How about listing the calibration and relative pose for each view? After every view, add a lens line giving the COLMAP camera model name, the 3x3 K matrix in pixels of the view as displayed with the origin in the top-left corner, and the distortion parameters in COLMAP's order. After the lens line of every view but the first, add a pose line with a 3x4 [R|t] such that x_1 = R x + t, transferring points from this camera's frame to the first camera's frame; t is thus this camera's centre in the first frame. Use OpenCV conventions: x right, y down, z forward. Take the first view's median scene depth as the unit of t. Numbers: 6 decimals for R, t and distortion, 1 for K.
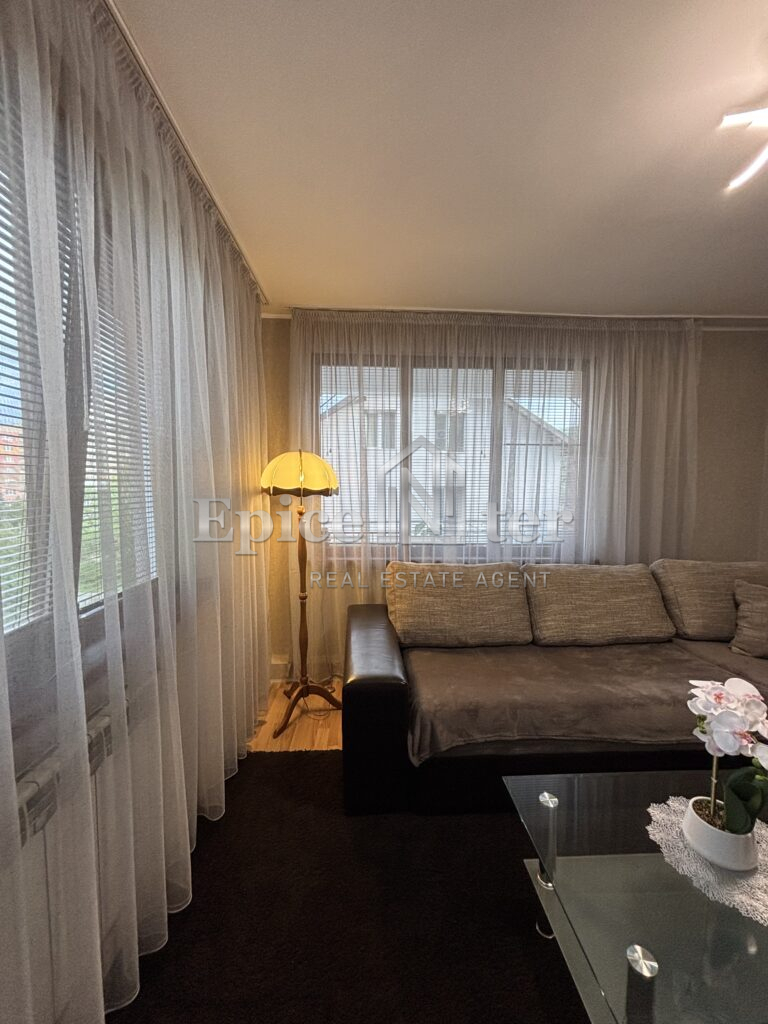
lens RADIAL K [[411.4, 0, 383.4], [0, 411.4, 519.9], [0, 0, 1]] dist [-0.005830, 0.001782]
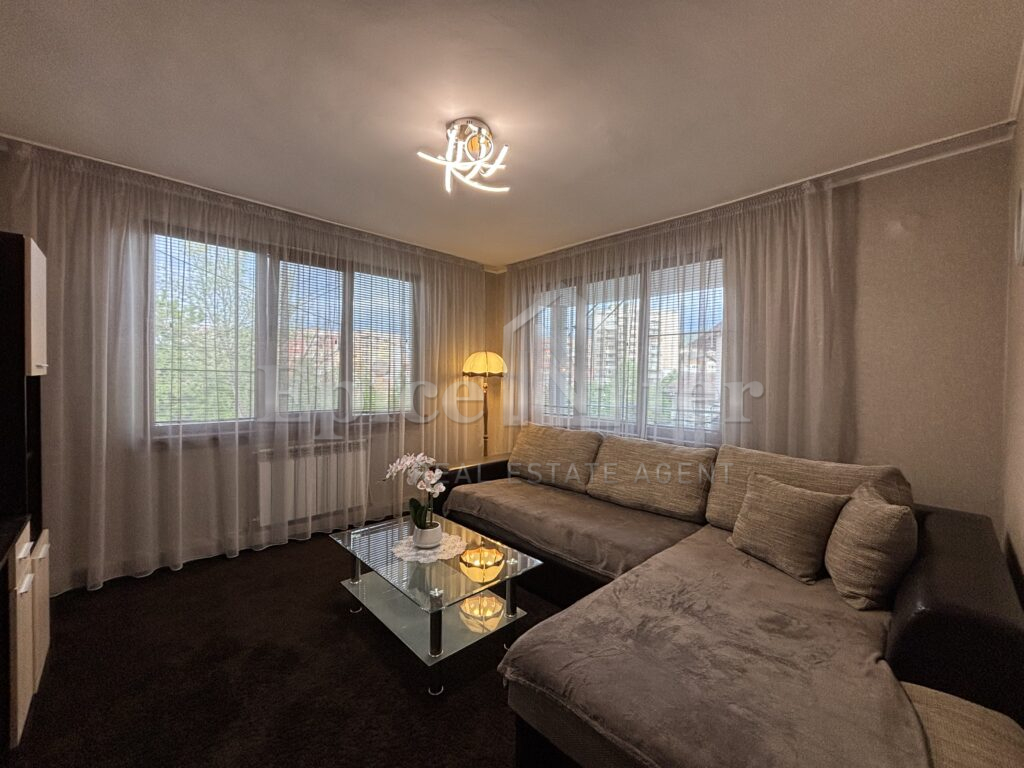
lens RADIAL K [[411.4, 0, 512.7], [0, 411.4, 381.3], [0, 0, 1]] dist [-0.005830, 0.001782]
pose [[0.650557, 0.011493, -0.759371, 1.066618], [-0.068409, 0.996708, -0.043521, 0.023546], [0.756370, 0.080261, 0.649201, -0.024624]]
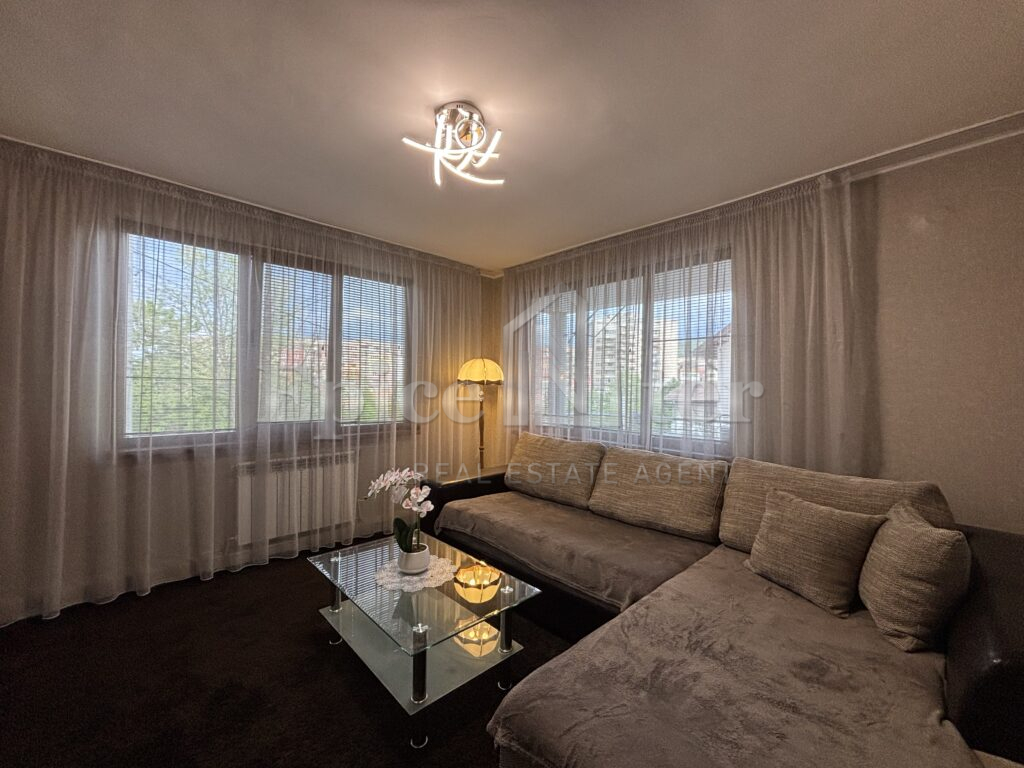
lens RADIAL K [[411.4, 0, 511.8], [0, 411.4, 382.0], [0, 0, 1]] dist [-0.005830, 0.001782]
pose [[0.649508, -0.005491, -0.760335, 1.019696], [-0.066474, 0.995735, -0.063977, 0.022754], [0.757443, 0.092096, 0.646373, 0.026788]]
